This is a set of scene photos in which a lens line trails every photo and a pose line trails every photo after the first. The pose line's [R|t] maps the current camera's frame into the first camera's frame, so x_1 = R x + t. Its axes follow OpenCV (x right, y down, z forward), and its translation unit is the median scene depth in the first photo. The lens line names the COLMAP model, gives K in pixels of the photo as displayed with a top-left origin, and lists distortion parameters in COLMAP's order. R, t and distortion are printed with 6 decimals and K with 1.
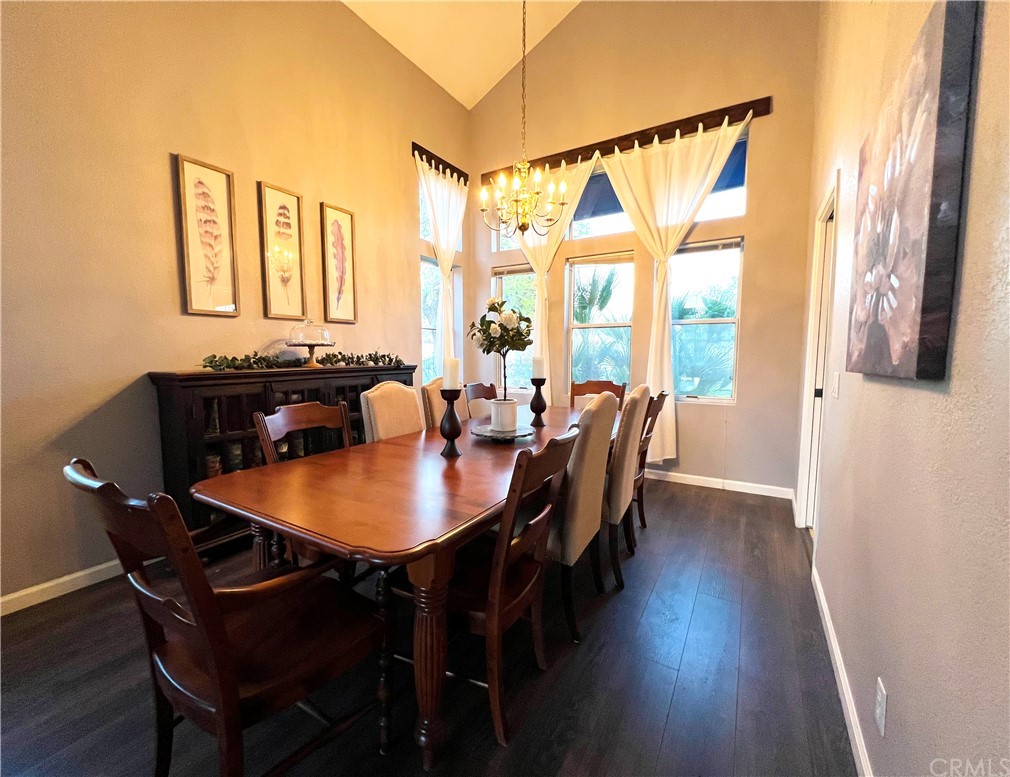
lens RADIAL K [[410.1, 0, 505.0], [0, 410.1, 388.5], [0, 0, 1]] dist [0.000756, -0.000012]
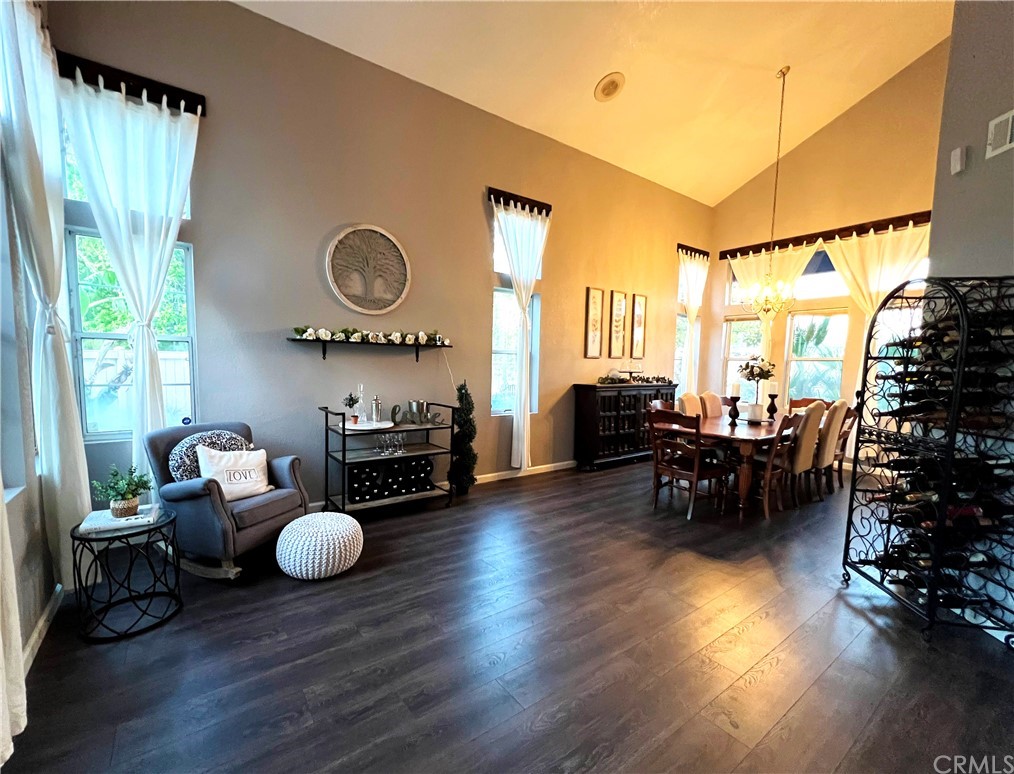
lens RADIAL K [[441.5, 0, 476.0], [0, 441.5, 402.3], [0, 0, 1]] dist [-0.000491, 0.000379]
pose [[0.913421, 0.051778, -0.403708, -0.233446], [-0.053088, 0.998558, 0.007957, 0.045656], [0.403538, 0.014164, 0.914853, -0.934006]]
